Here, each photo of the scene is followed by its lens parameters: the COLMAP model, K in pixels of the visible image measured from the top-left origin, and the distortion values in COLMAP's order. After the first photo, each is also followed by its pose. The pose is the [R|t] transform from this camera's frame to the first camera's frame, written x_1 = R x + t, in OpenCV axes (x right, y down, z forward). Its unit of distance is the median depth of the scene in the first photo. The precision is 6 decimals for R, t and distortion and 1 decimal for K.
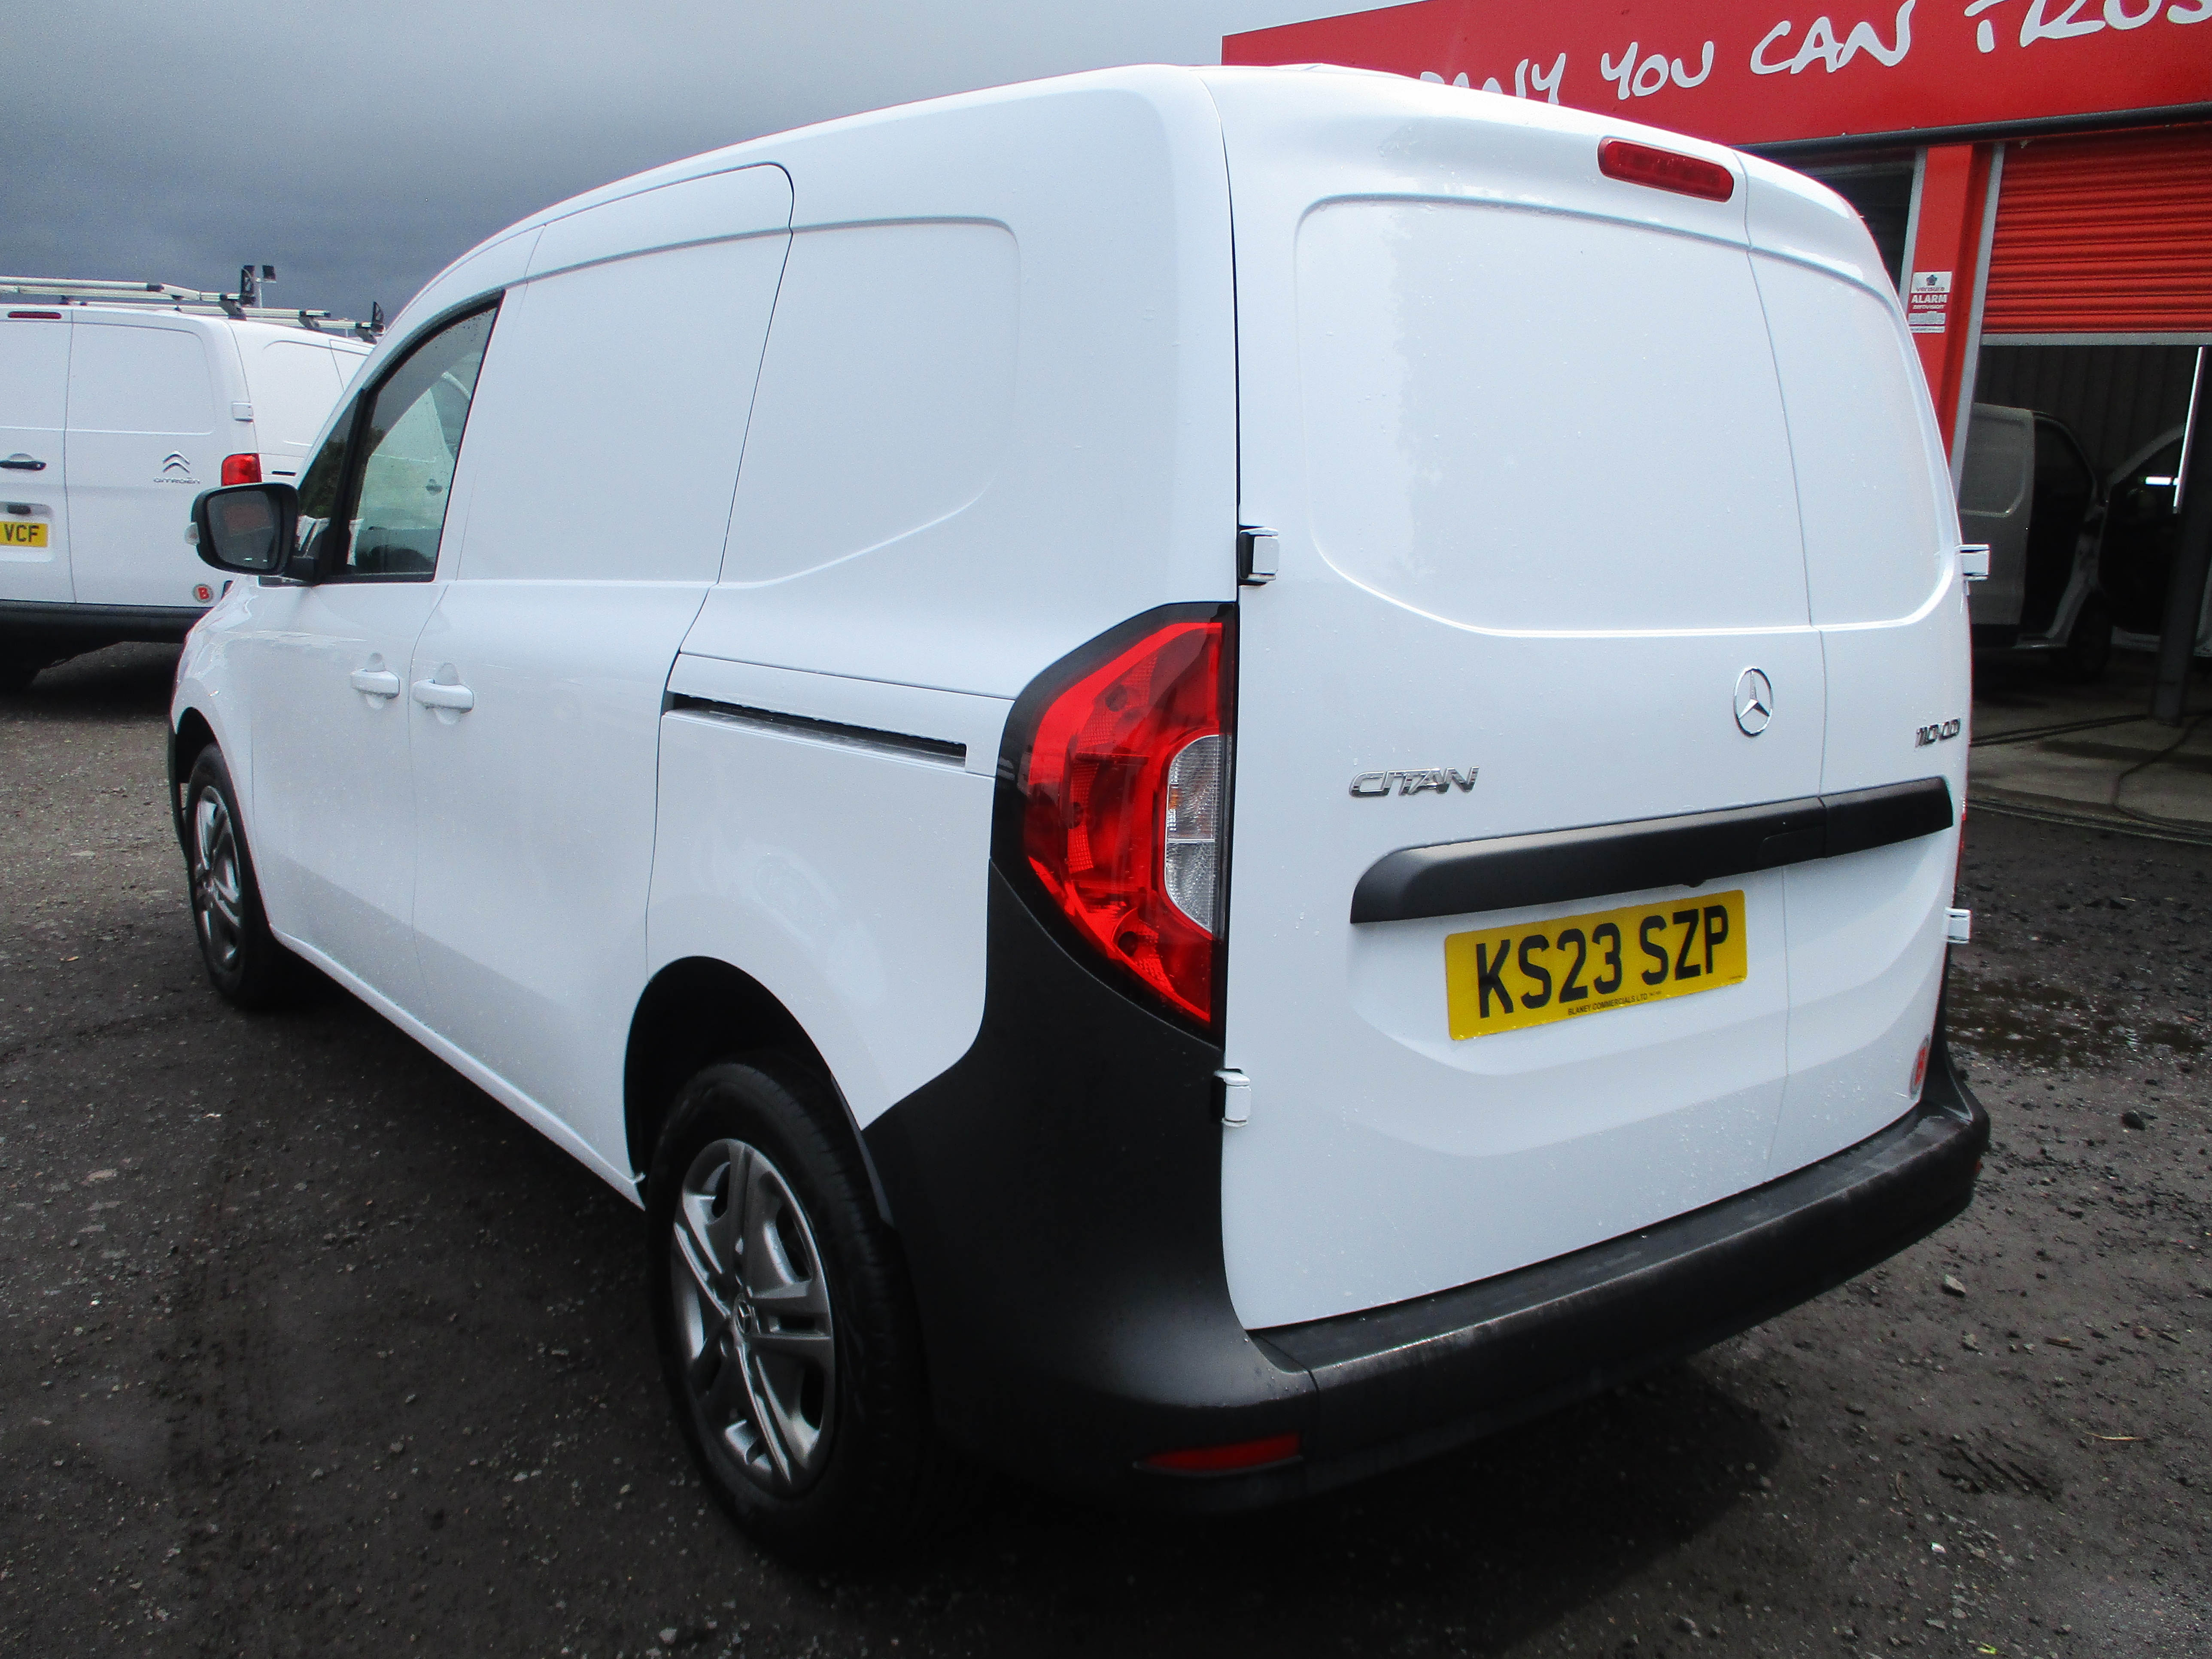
lens RADIAL K [[1836.3, 0, 1106.0], [0, 1836.3, 829.5], [0, 0, 1]] dist [-0.027112, 0.004044]
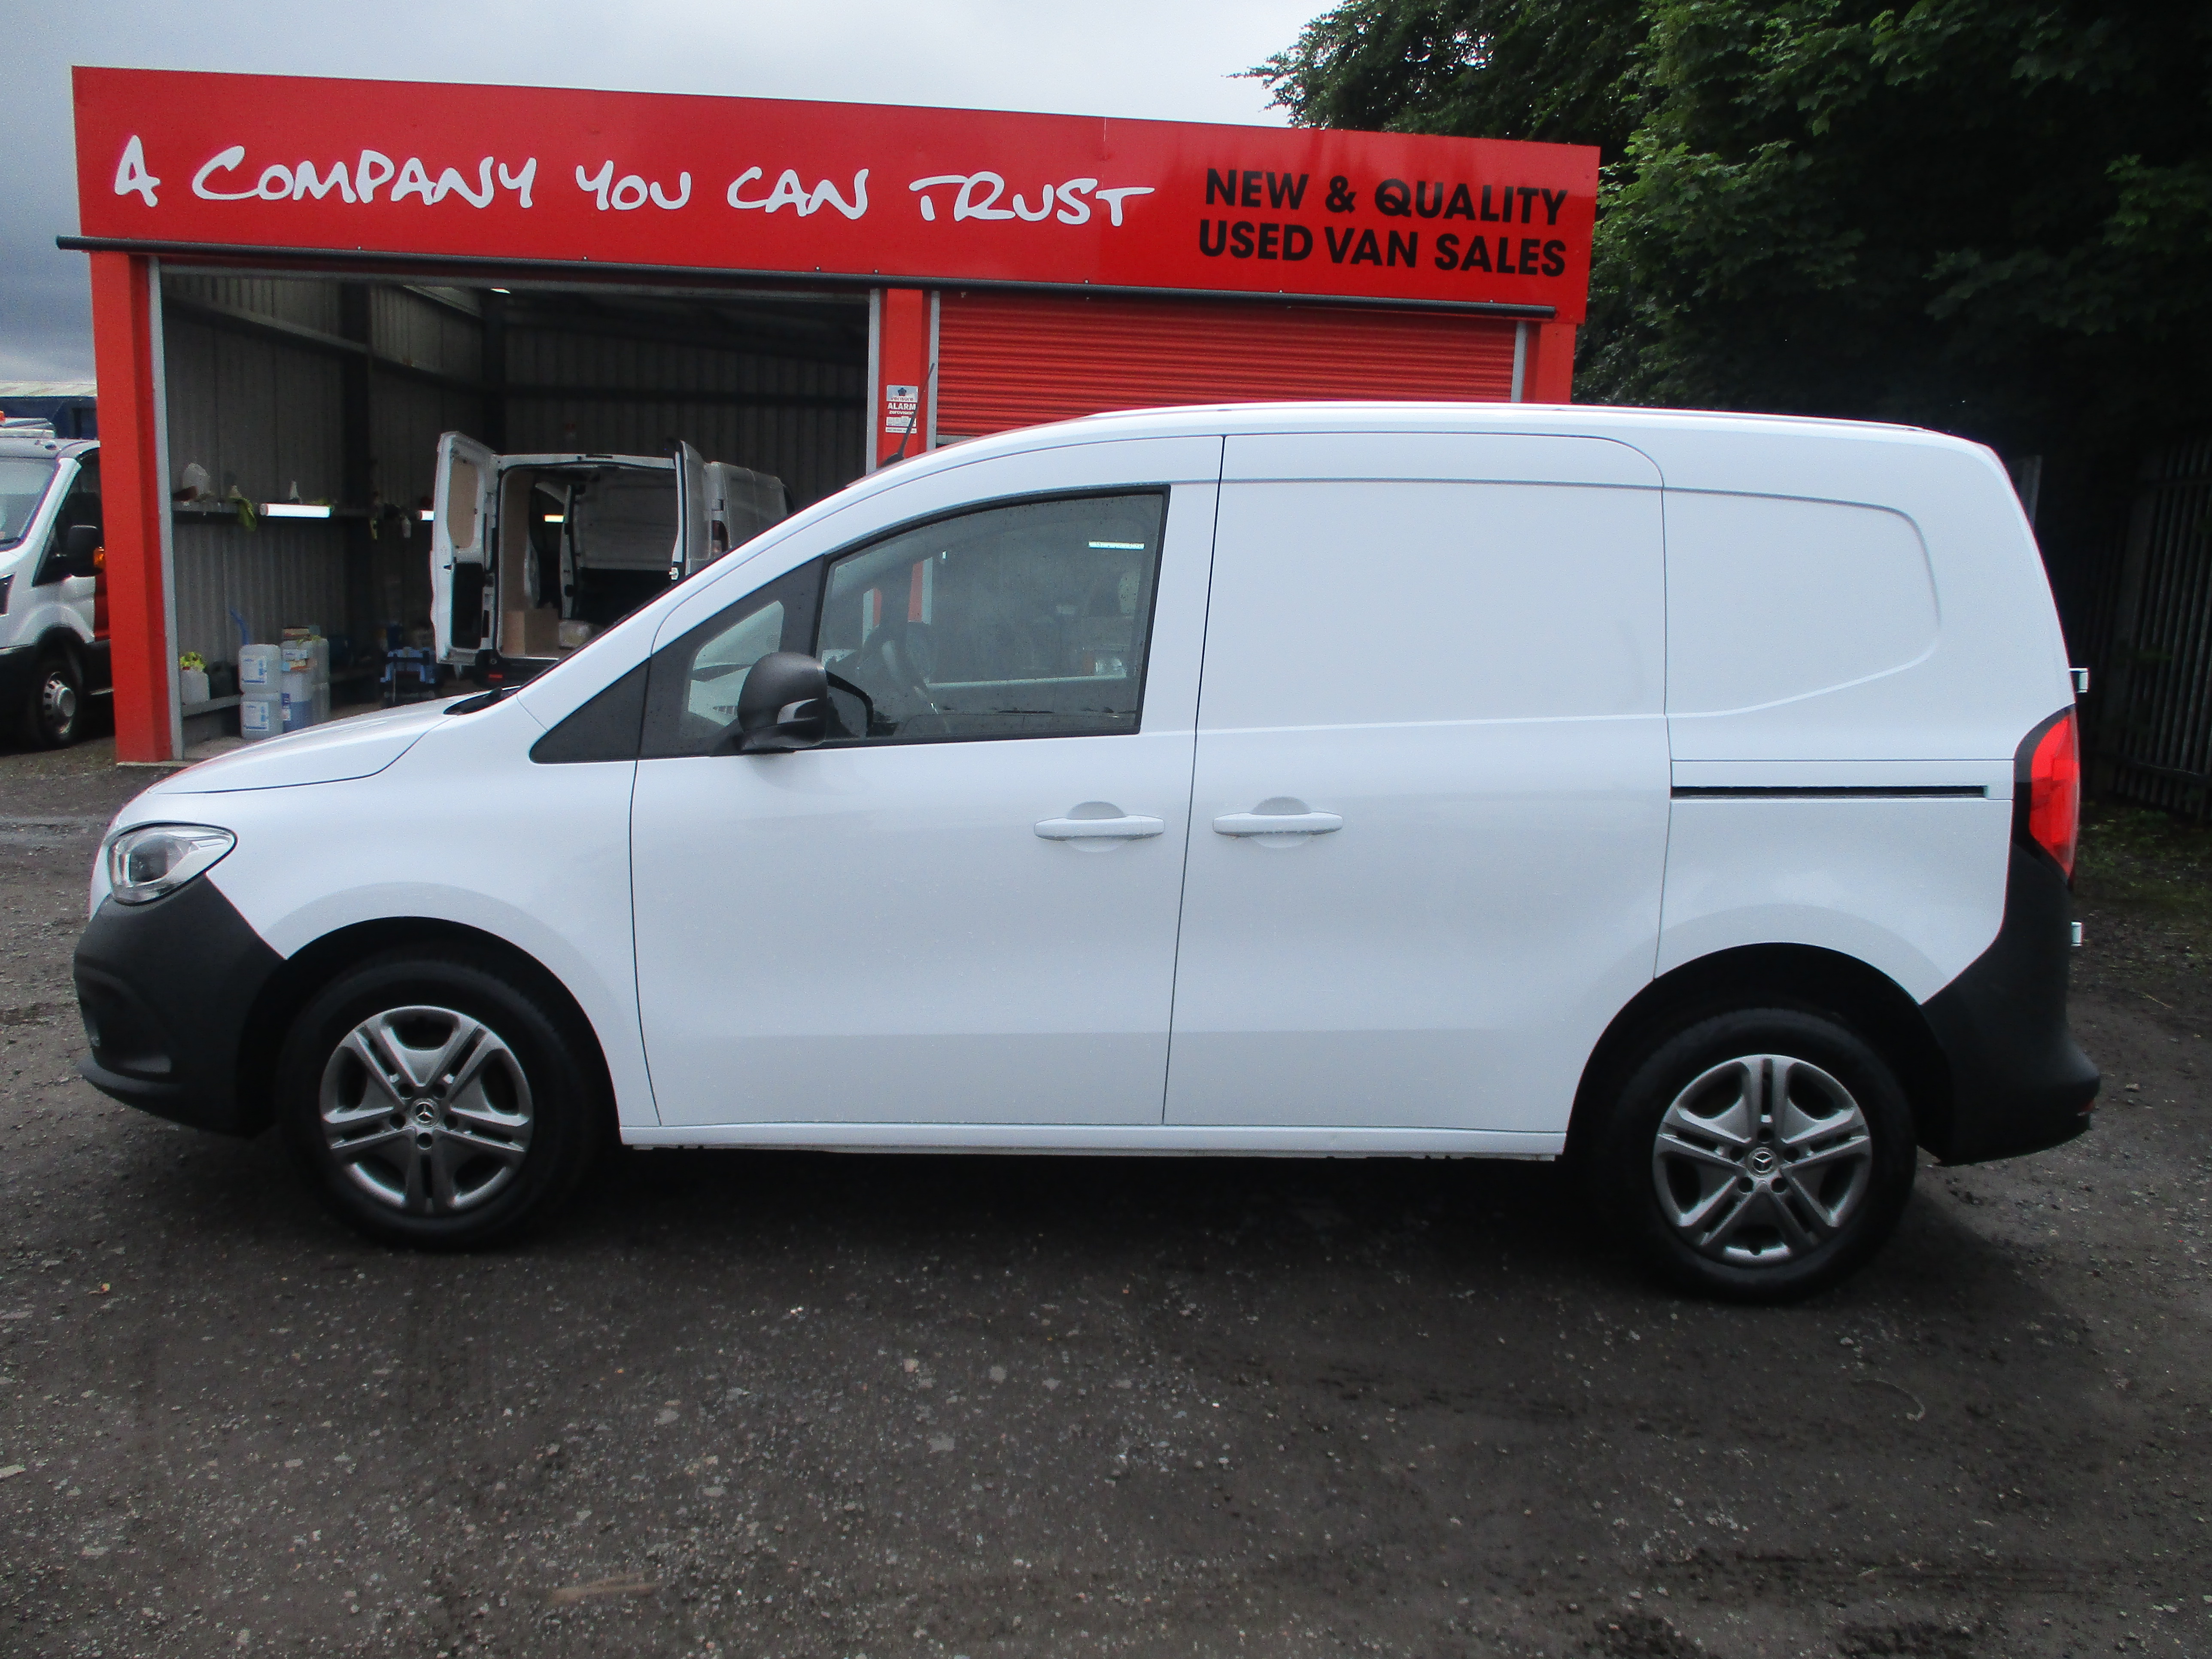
lens RADIAL K [[1805.4, 0, 1106.0], [0, 1805.4, 829.5], [0, 0, 1]] dist [-0.060652, 0.000942]
pose [[0.635539, -0.135967, 0.760002, -3.320237], [0.143017, 0.988068, 0.057173, -0.381343], [-0.758707, 0.072357, 0.647401, 0.767582]]
